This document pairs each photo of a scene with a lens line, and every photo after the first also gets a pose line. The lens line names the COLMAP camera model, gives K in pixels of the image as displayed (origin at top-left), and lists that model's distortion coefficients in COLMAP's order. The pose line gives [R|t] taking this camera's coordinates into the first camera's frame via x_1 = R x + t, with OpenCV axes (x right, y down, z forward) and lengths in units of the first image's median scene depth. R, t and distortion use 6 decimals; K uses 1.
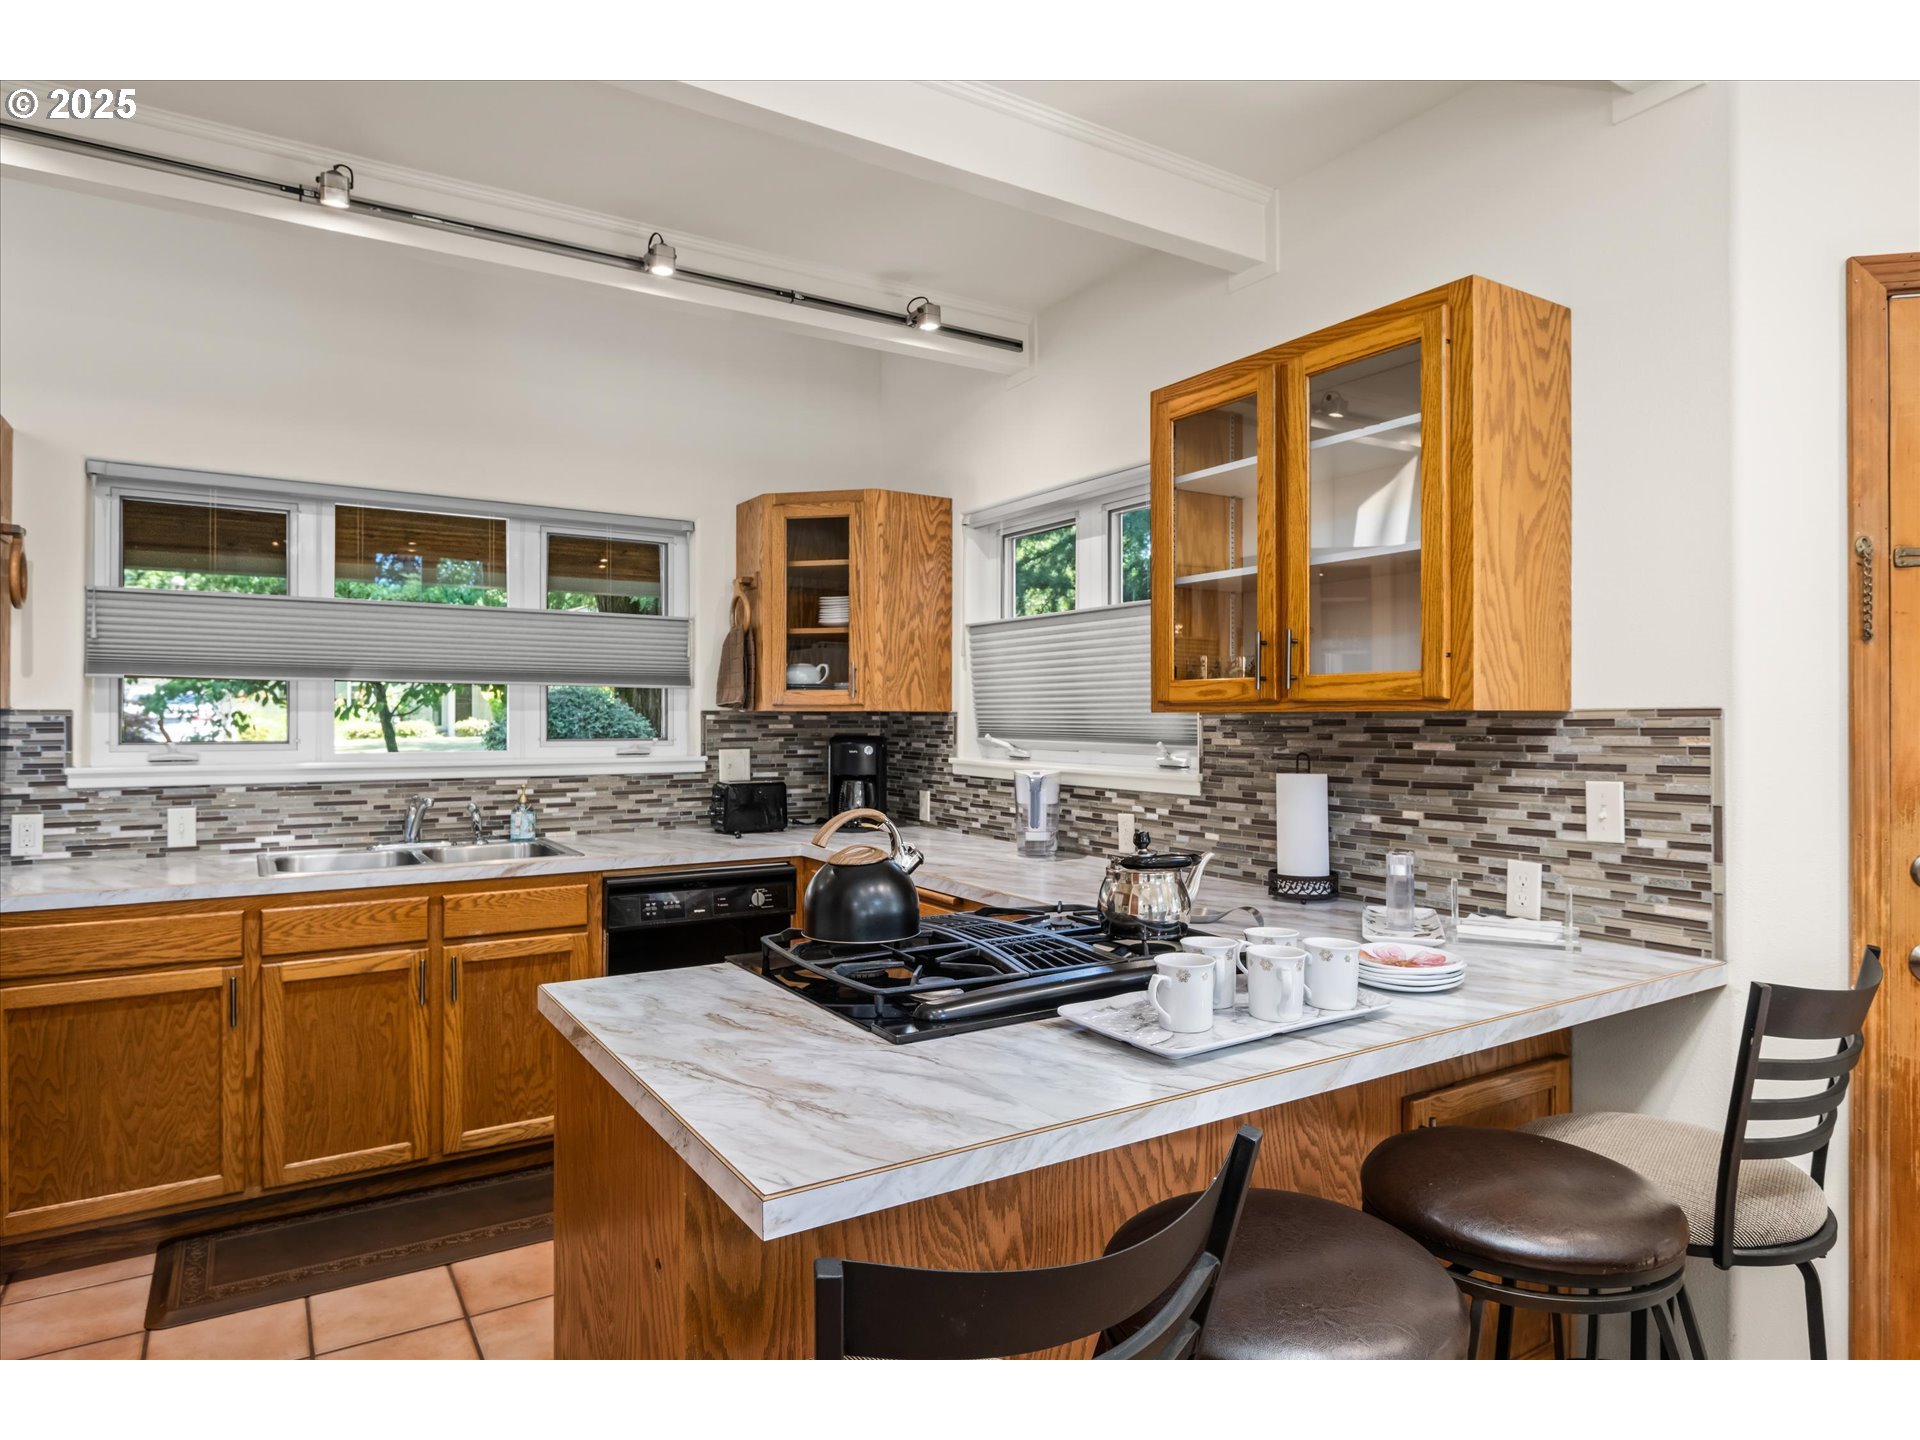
lens RADIAL K [[1117.6, 0, 963.7], [0, 1117.6, 718.3], [0, 0, 1]] dist [0.003503, -0.009118]
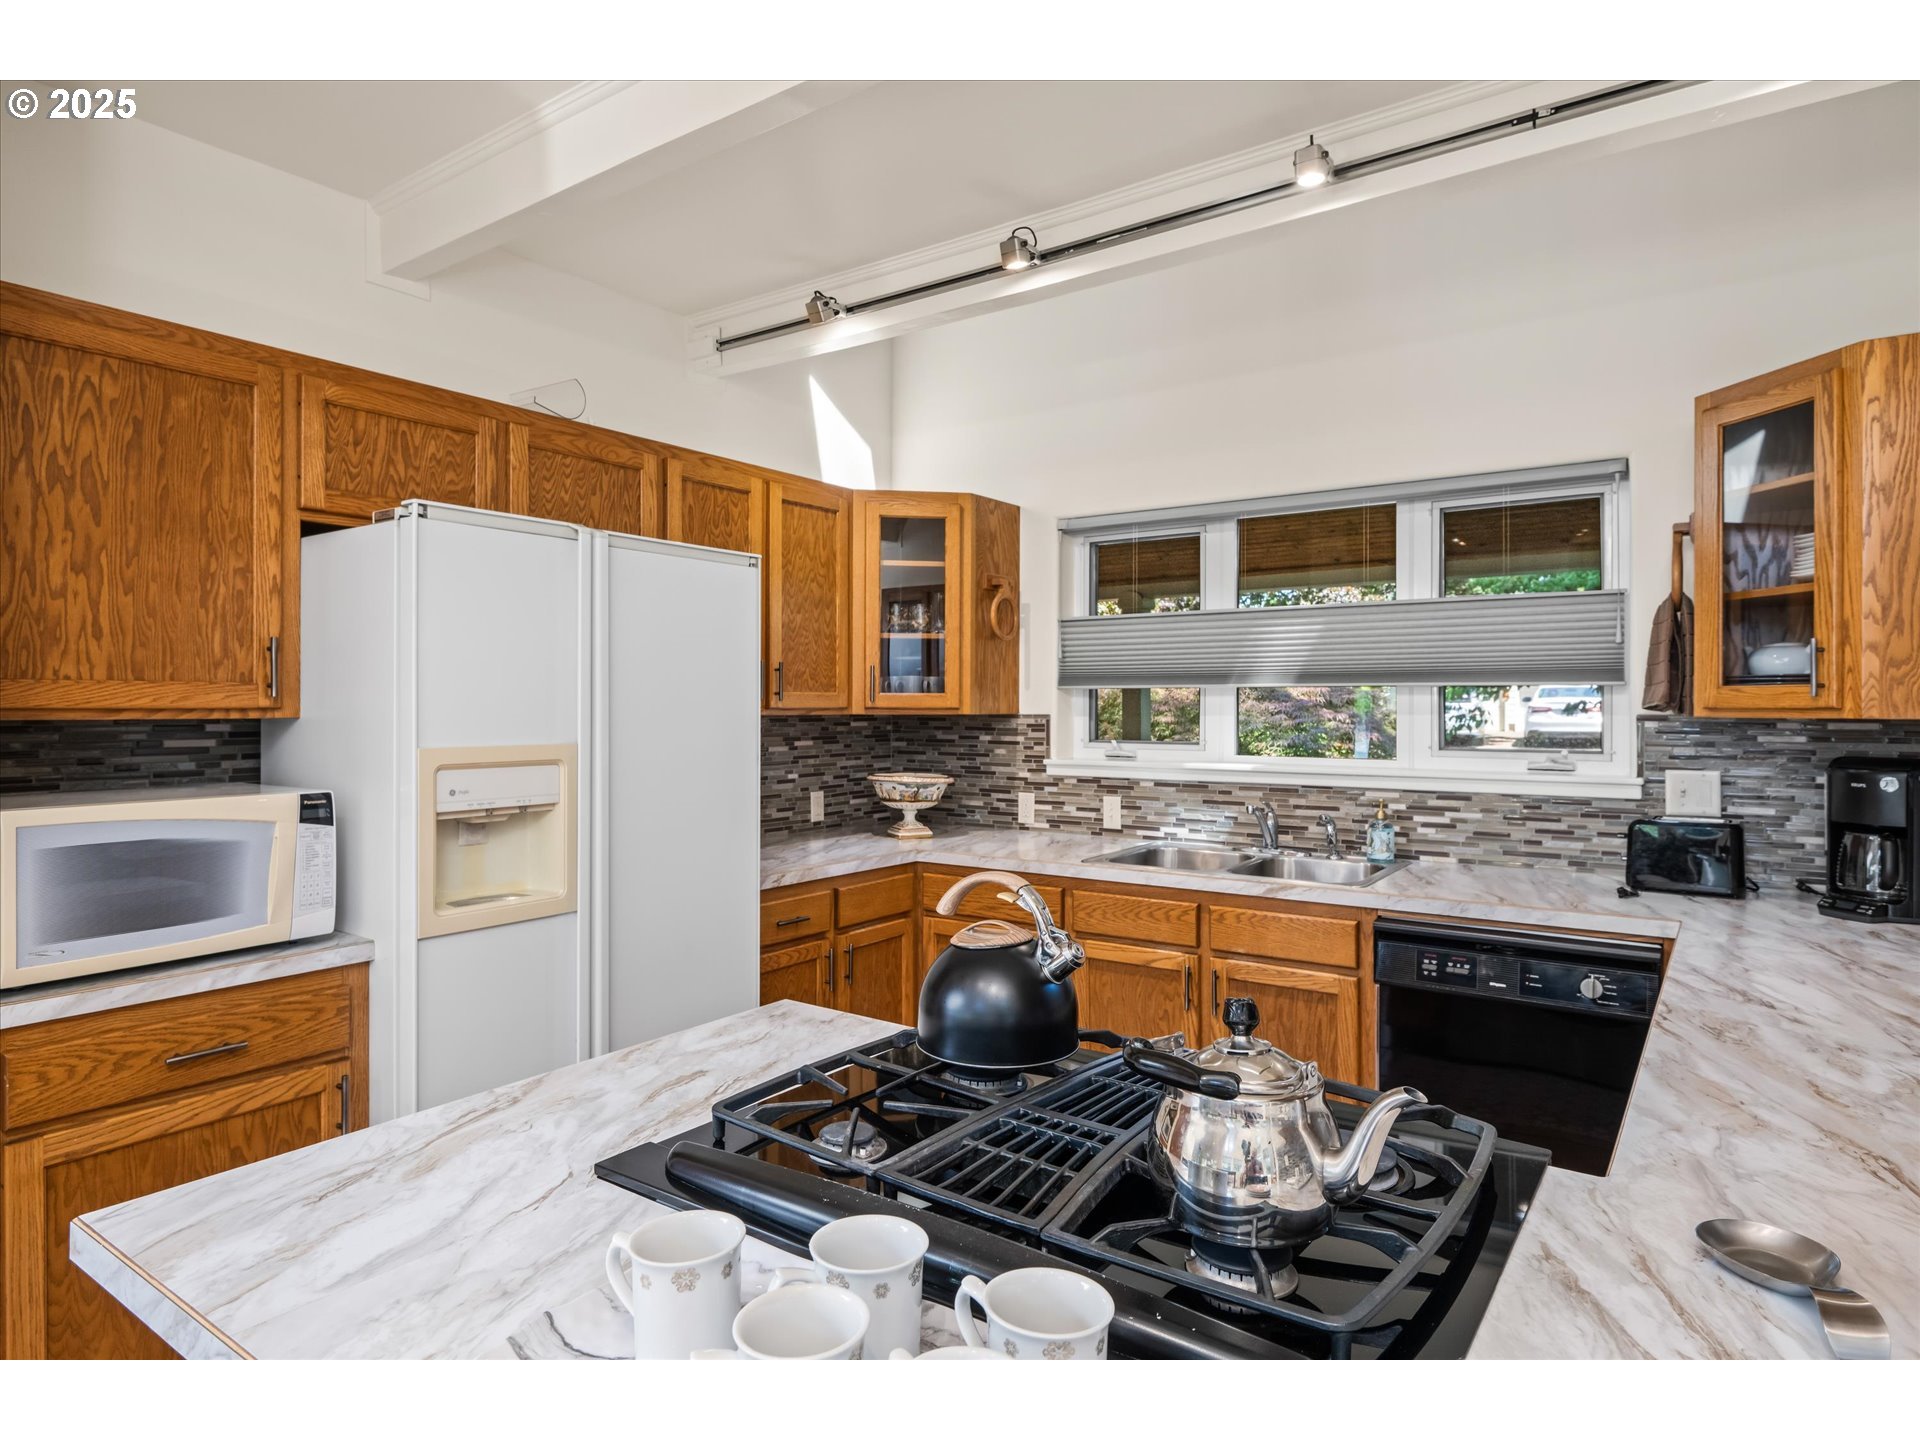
lens RADIAL K [[1088.1, 0, 966.6], [0, 1088.1, 706.1], [0, 0, 1]] dist [0.005791, -0.009761]
pose [[0.380370, -0.001449, -0.924833, 0.356589], [0.000091, 0.999999, -0.001529, -0.016440], [0.924835, 0.000498, 0.380369, 0.456485]]
